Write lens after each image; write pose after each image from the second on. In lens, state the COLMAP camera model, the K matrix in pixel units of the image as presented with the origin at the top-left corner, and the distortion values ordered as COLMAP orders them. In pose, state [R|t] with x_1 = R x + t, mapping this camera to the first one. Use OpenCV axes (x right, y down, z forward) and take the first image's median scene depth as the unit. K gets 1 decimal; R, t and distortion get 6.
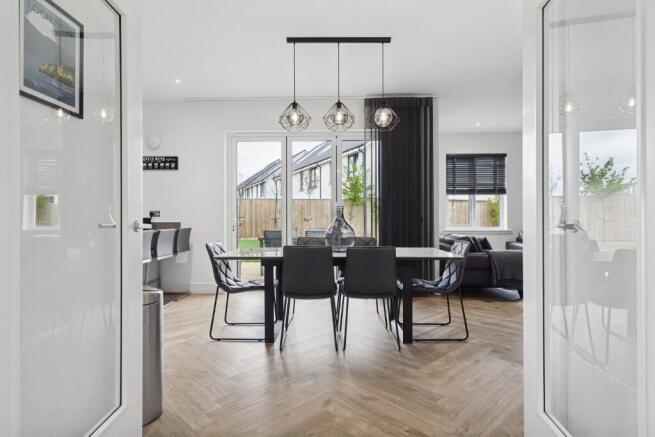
lens RADIAL K [[330.9, 0, 326.5], [0, 330.9, 216.8], [0, 0, 1]] dist [-0.001575, -0.000263]
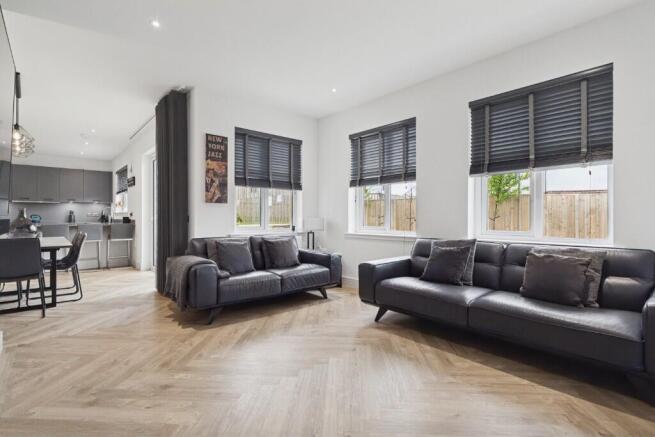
lens RADIAL K [[314.0, 0, 322.5], [0, 314.0, 215.7], [0, 0, 1]] dist [0.004079, 0.000535]
pose [[0.675001, -0.000257, -0.737817, 1.282922], [-0.001055, 0.999999, -0.001313, -0.001483], [0.737816, 0.001665, 0.675000, 0.716841]]
